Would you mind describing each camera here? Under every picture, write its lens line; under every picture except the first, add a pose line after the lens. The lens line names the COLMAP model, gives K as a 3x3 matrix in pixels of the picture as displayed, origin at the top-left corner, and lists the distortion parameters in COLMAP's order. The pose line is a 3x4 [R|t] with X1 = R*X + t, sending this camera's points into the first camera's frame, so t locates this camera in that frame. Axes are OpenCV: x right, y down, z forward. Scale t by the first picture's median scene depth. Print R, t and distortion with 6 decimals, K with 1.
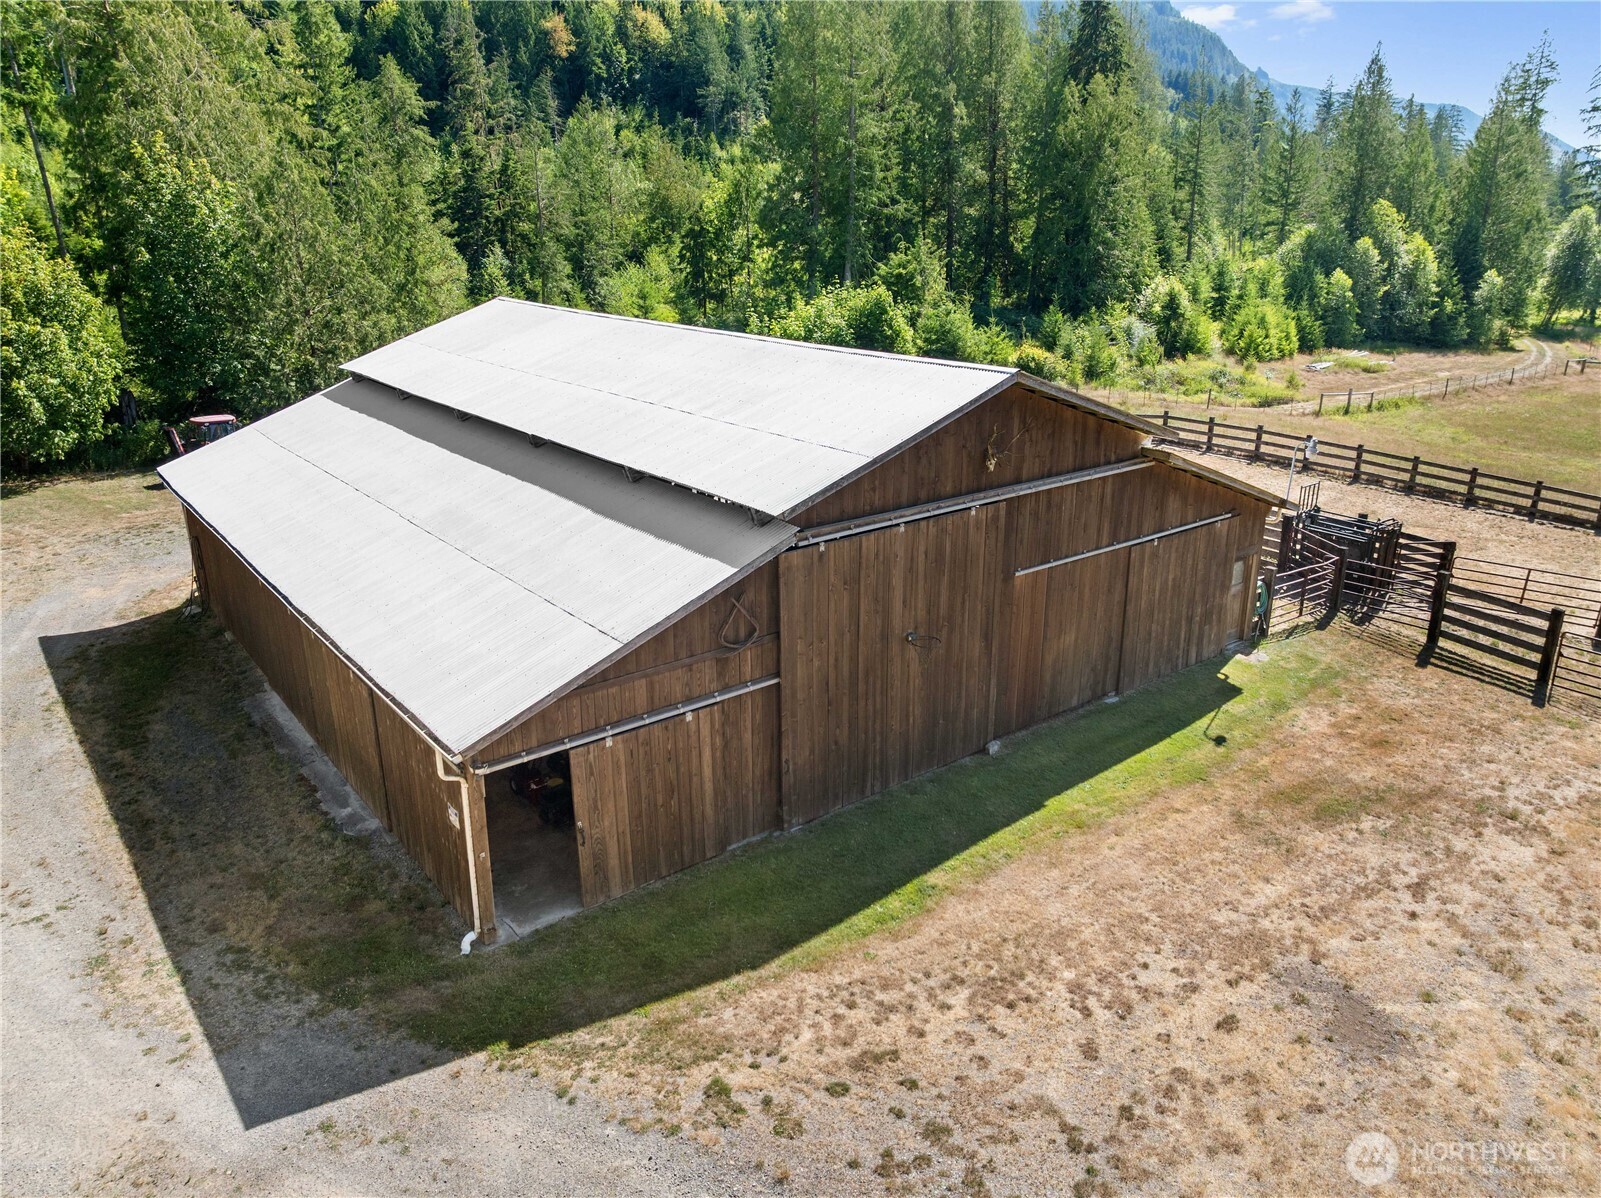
lens RADIAL K [[1144.5, 0, 800.5], [0, 1144.5, 599.0], [0, 0, 1]] dist [-0.020104, -0.001487]
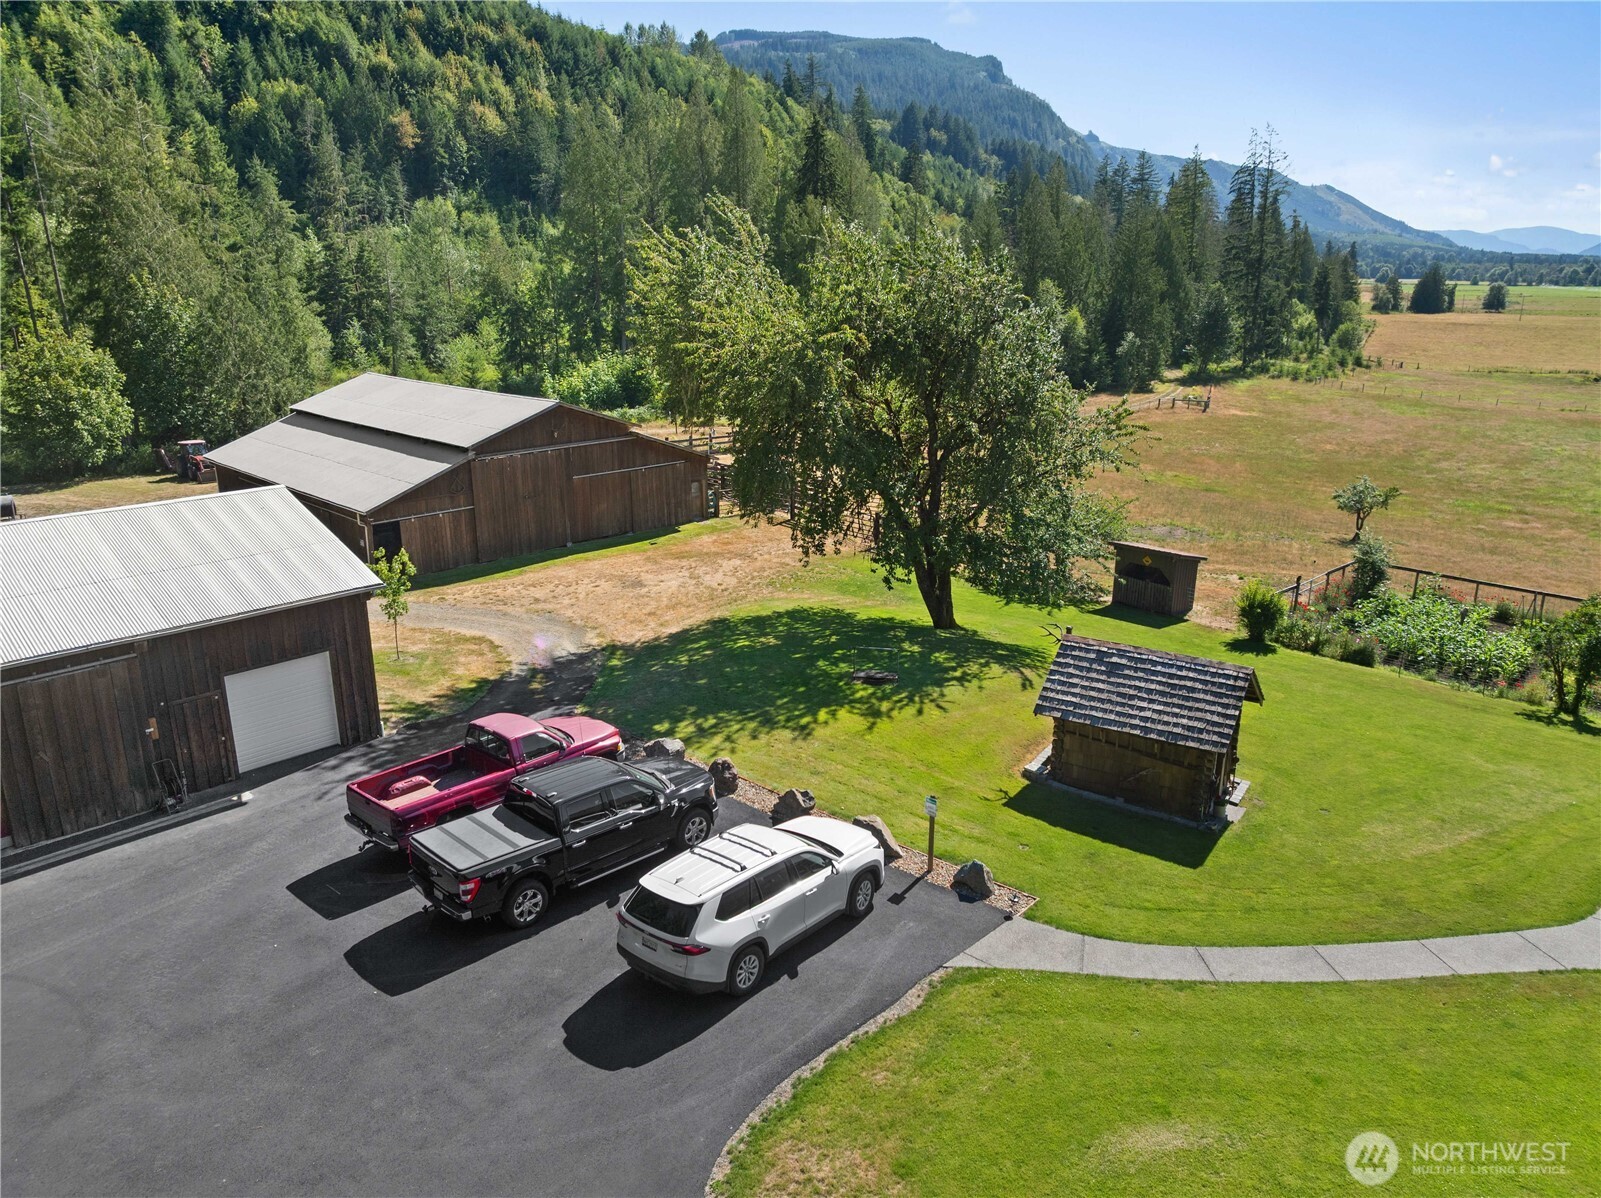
lens RADIAL K [[1186.4, 0, 800.5], [0, 1186.4, 599.0], [0, 0, 1]] dist [-0.018487, -0.001856]
pose [[0.994185, -0.028842, 0.103747, 0.076199], [0.033952, 0.998278, -0.047837, 0.074471], [-0.102189, 0.051082, 0.993453, -0.322943]]
